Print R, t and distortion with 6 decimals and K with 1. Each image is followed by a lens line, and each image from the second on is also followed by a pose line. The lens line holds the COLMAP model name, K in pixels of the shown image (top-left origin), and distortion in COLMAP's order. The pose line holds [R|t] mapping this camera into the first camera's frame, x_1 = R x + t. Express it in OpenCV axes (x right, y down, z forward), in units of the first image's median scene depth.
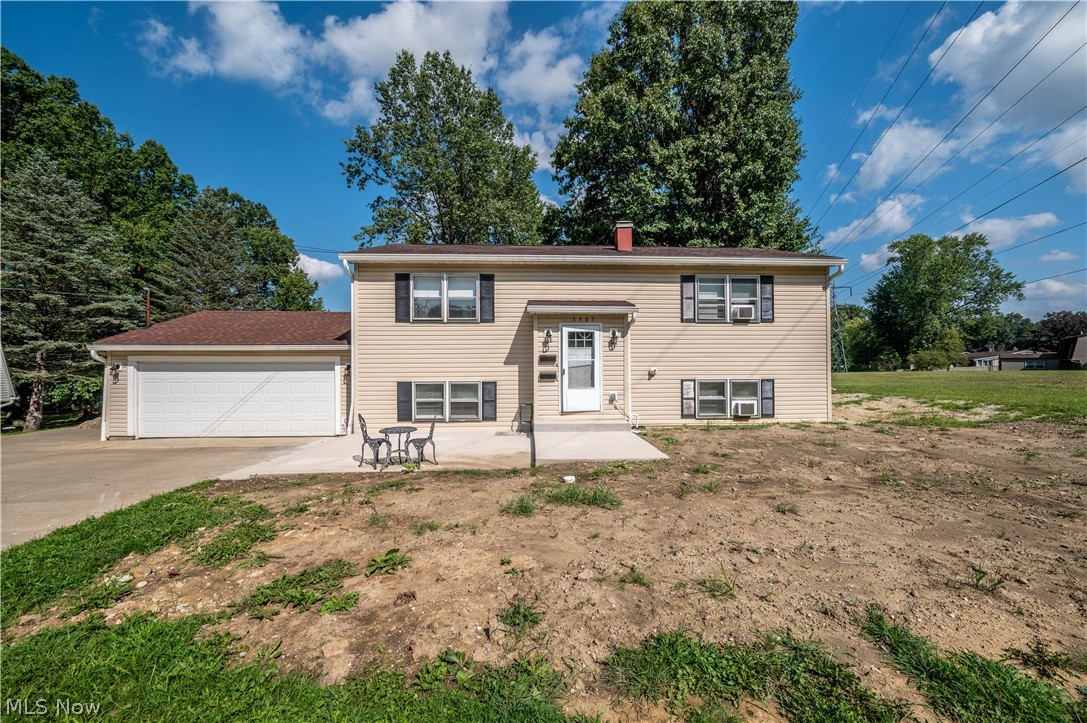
lens RADIAL K [[428.1, 0, 543.7], [0, 428.1, 359.0], [0, 0, 1]] dist [-0.001665, -0.000074]
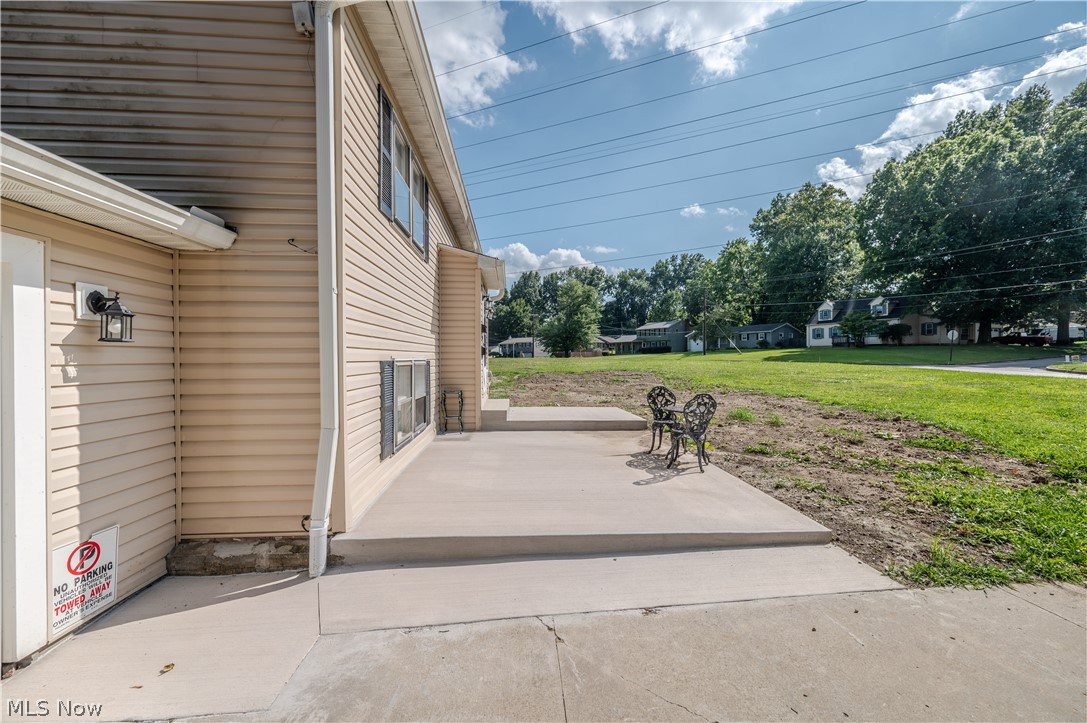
lens RADIAL K [[428.5, 0, 544.4], [0, 428.5, 362.7], [0, 0, 1]] dist [-0.001653, -0.000059]
pose [[-0.021552, -0.008436, 0.999732, -0.704945], [-0.003443, 0.999959, 0.008363, 0.048597], [-0.999762, -0.003262, -0.021580, 0.815440]]
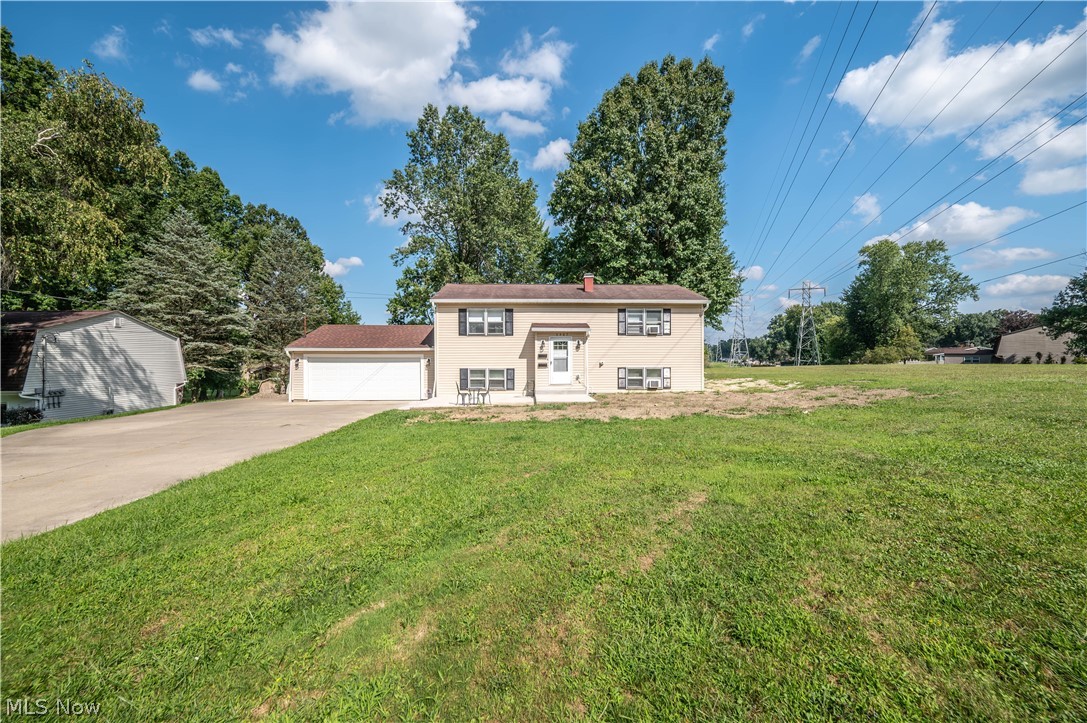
lens RADIAL K [[427.4, 0, 541.8], [0, 427.4, 357.4], [0, 0, 1]] dist [-0.002391, -0.000083]
pose [[0.999988, 0.000761, -0.004923, 0.013542], [-0.000715, 0.999956, 0.009369, -0.009992], [0.004930, -0.009365, 0.999944, -0.766063]]
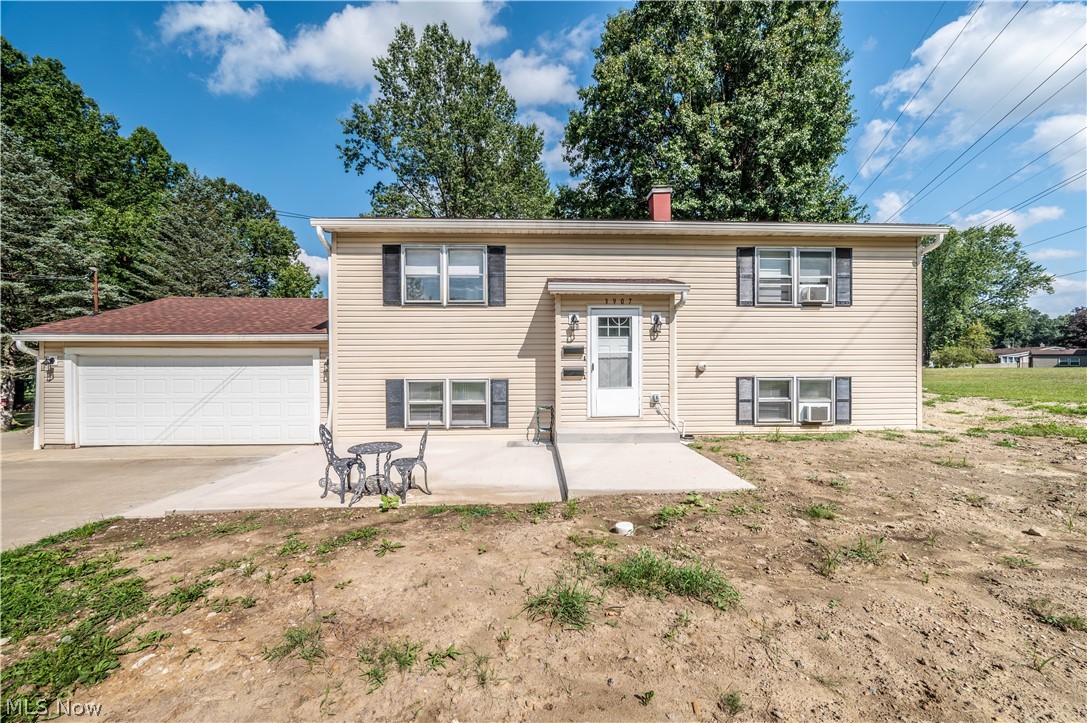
lens RADIAL K [[428.5, 0, 544.4], [0, 428.5, 362.7], [0, 0, 1]] dist [-0.001653, -0.000059]
pose [[0.999929, 0.000991, -0.011905, -0.031068], [-0.000795, 0.999864, 0.016452, 0.007826], [0.011920, -0.016442, 0.999794, 0.184774]]
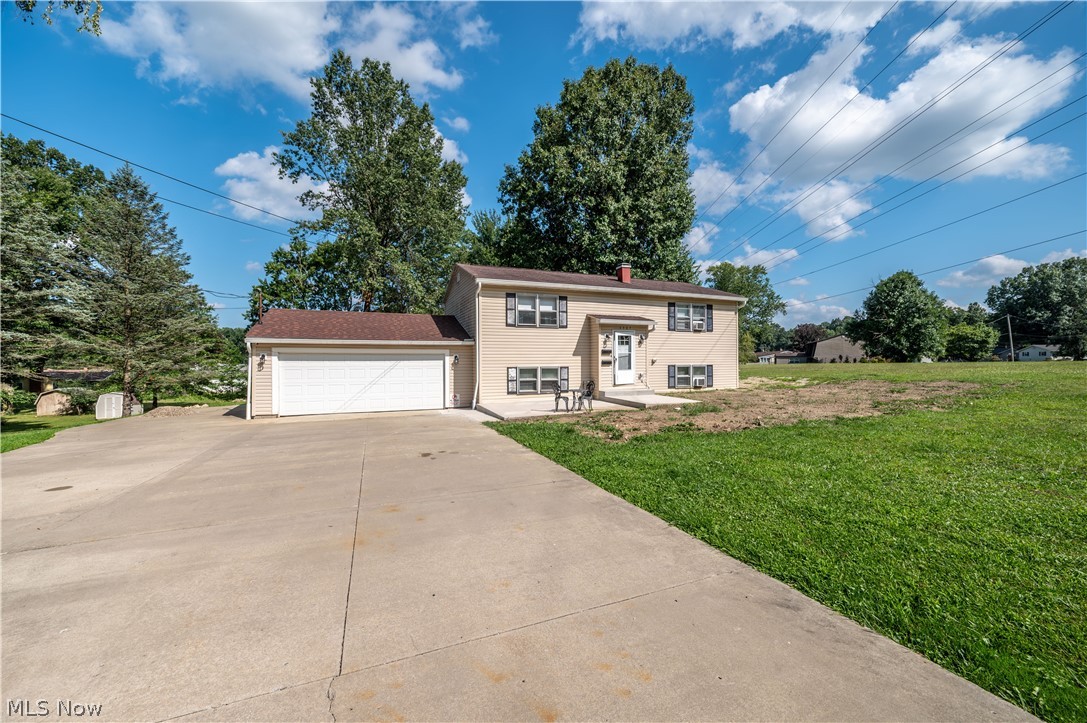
lens RADIAL K [[425.1, 0, 546.9], [0, 425.1, 359.8], [0, 0, 1]] dist [-0.000464, -0.000010]
pose [[0.941148, 0.000069, 0.337996, -0.668746], [-0.002272, 0.999979, 0.006122, 0.017988], [-0.337988, -0.006529, 0.941128, -0.387356]]
